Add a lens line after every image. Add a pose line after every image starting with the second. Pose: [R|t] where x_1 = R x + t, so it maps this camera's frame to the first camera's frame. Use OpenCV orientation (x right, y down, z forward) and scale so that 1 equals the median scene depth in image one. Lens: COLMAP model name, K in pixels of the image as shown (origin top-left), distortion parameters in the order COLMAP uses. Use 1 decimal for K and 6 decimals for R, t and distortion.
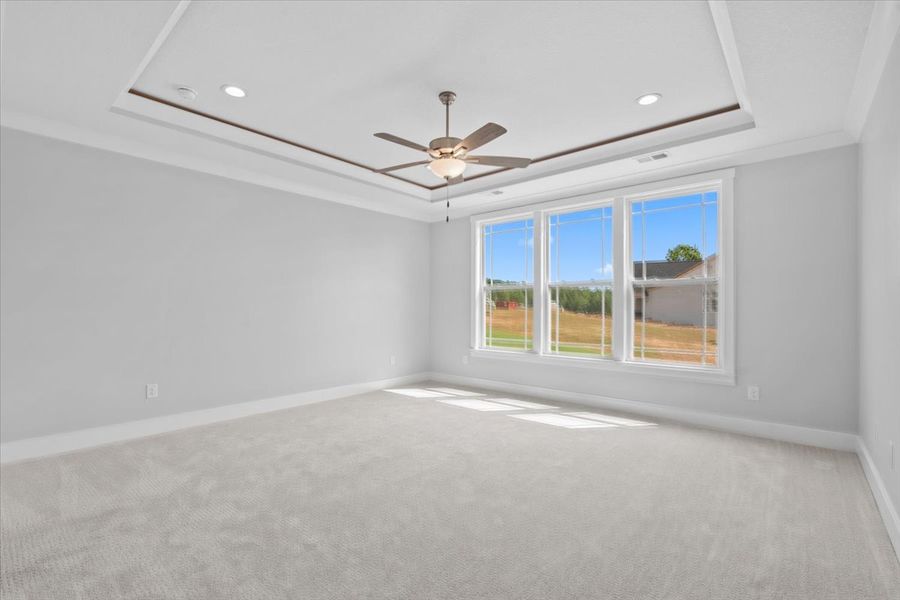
lens RADIAL K [[406.4, 0, 449.5], [0, 406.4, 305.0], [0, 0, 1]] dist [-0.002283, -0.000683]
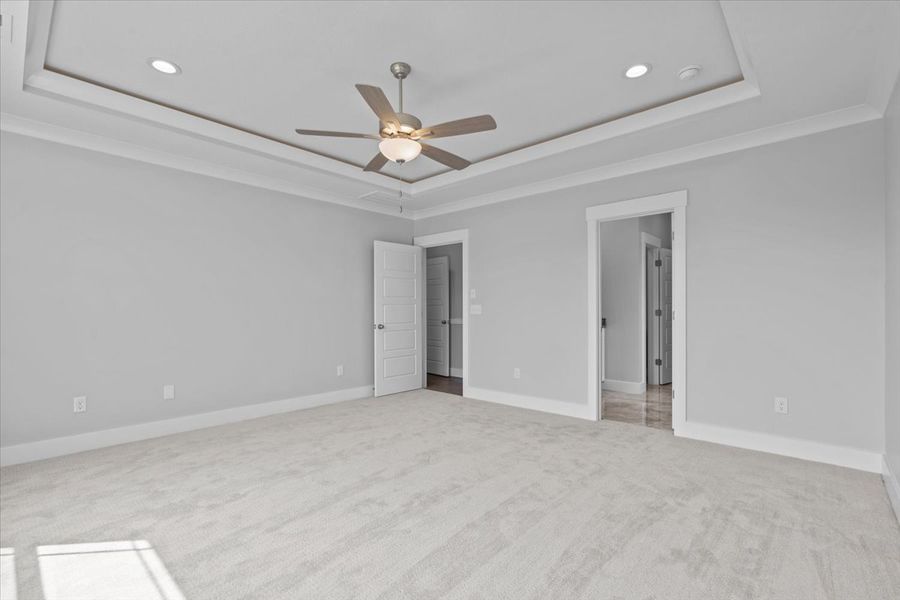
lens RADIAL K [[406.4, 0, 449.5], [0, 406.4, 305.0], [0, 0, 1]] dist [-0.002283, -0.000683]
pose [[0.999751, -0.002773, -0.022125, 0.114101], [0.002654, 0.999982, -0.005389, 0.001055], [0.022139, 0.005329, 0.999741, 0.131785]]
